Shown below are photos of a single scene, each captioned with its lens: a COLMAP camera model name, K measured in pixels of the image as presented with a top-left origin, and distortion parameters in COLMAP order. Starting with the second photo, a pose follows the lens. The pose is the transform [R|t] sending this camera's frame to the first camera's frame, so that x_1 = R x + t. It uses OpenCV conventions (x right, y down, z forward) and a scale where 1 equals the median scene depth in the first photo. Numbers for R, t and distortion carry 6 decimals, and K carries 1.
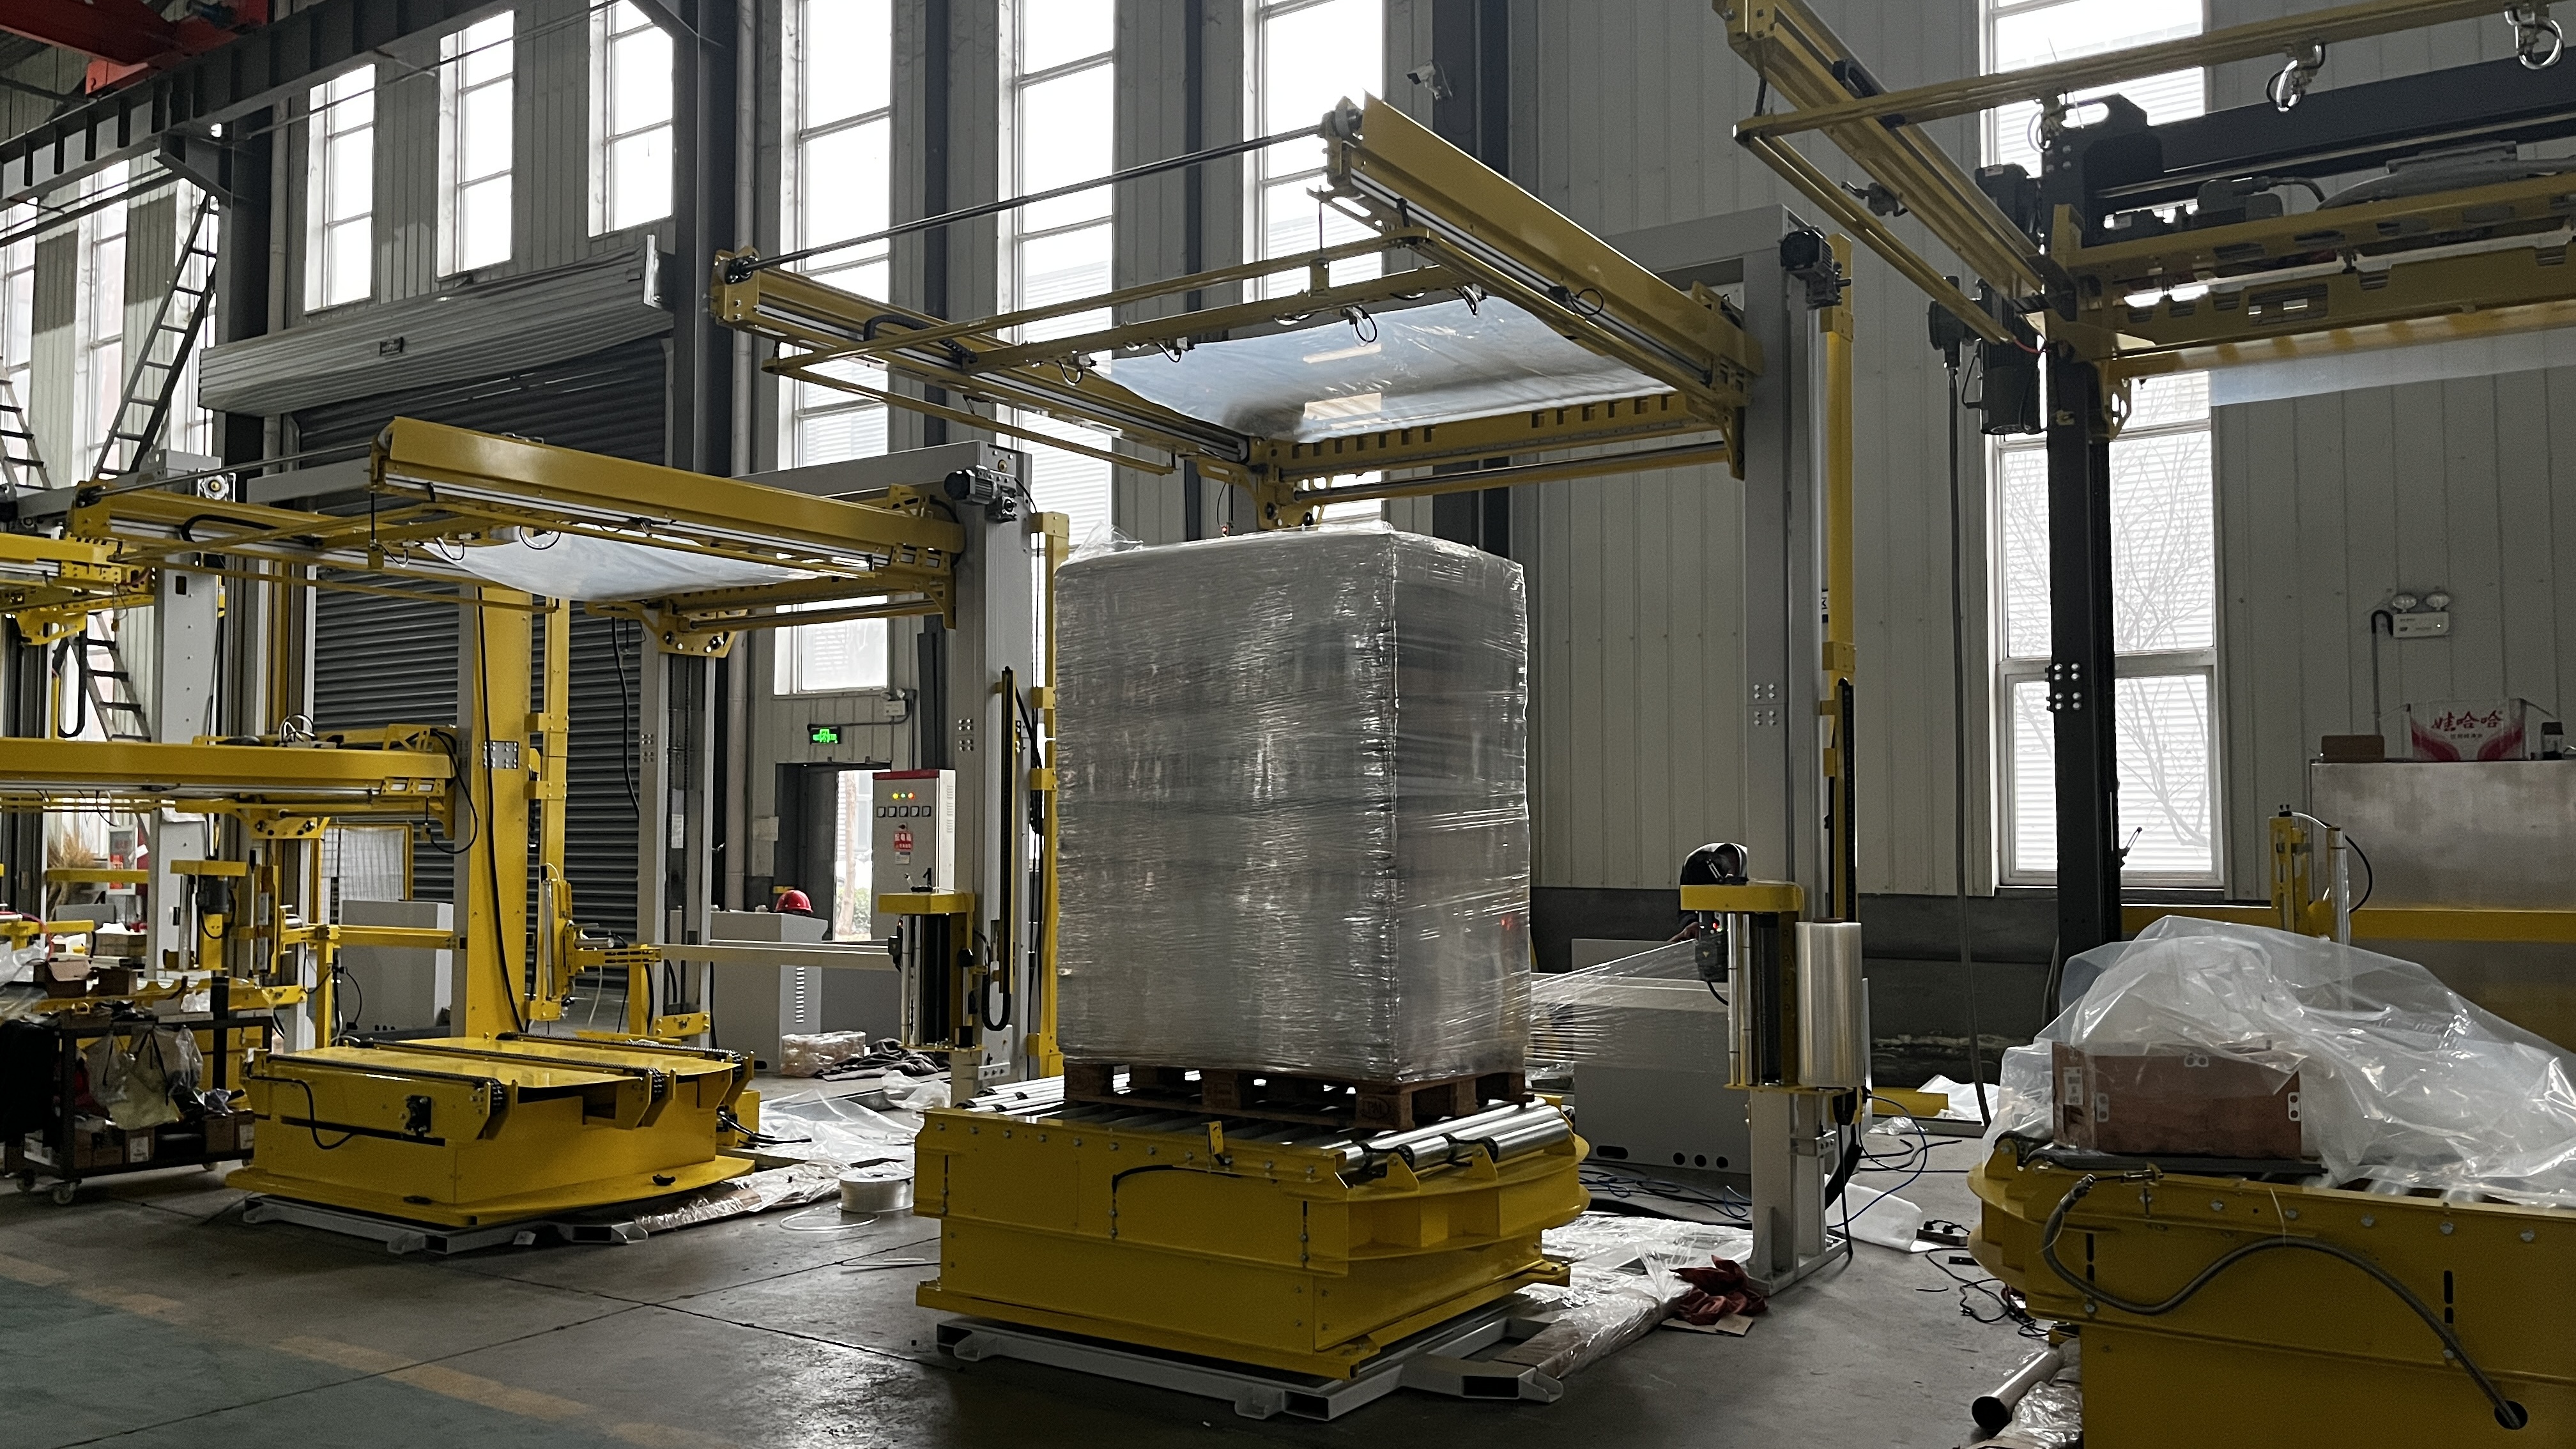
lens RADIAL K [[1942.7, 0, 1273.9], [0, 1942.7, 731.6], [0, 0, 1]] dist [0.068176, -0.097056]
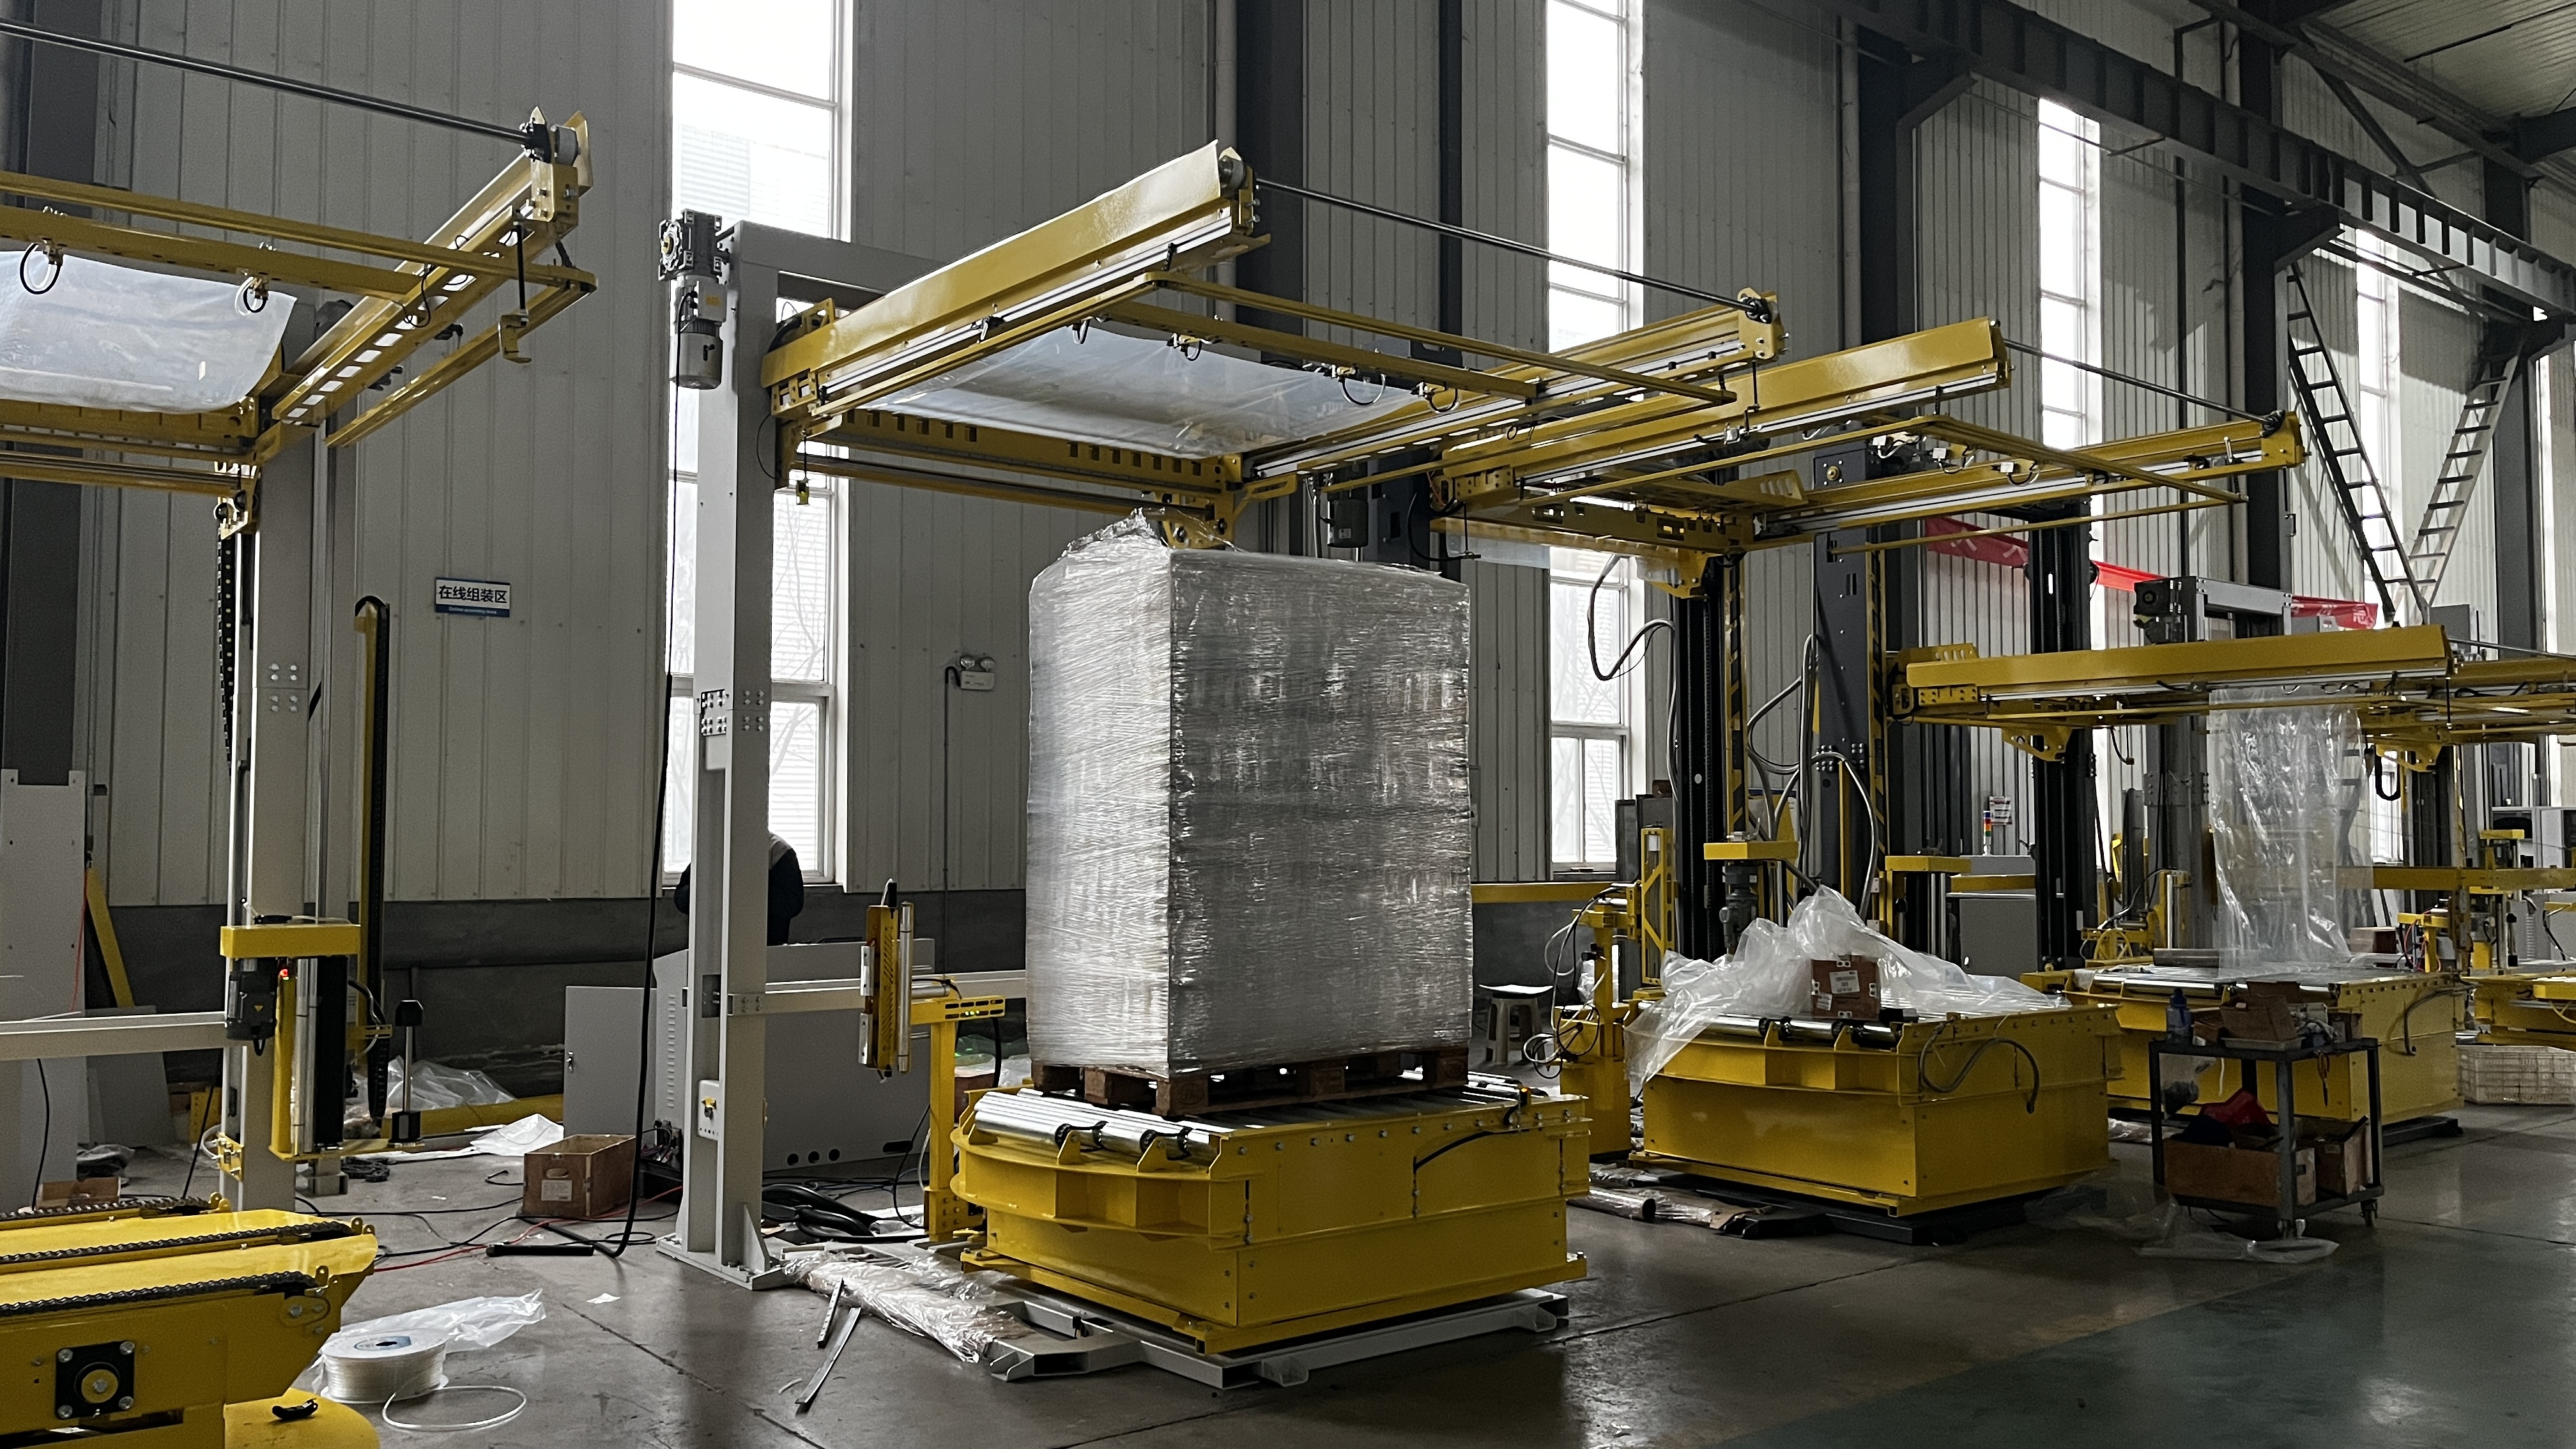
lens RADIAL K [[1942.7, 0, 1273.9], [0, 1942.7, 731.6], [0, 0, 1]] dist [0.068176, -0.097056]
pose [[0.308043, 0.054705, 0.949798, -0.691786], [-0.051605, 0.997836, -0.040735, 0.026519], [-0.949972, -0.036467, 0.310200, 0.461613]]
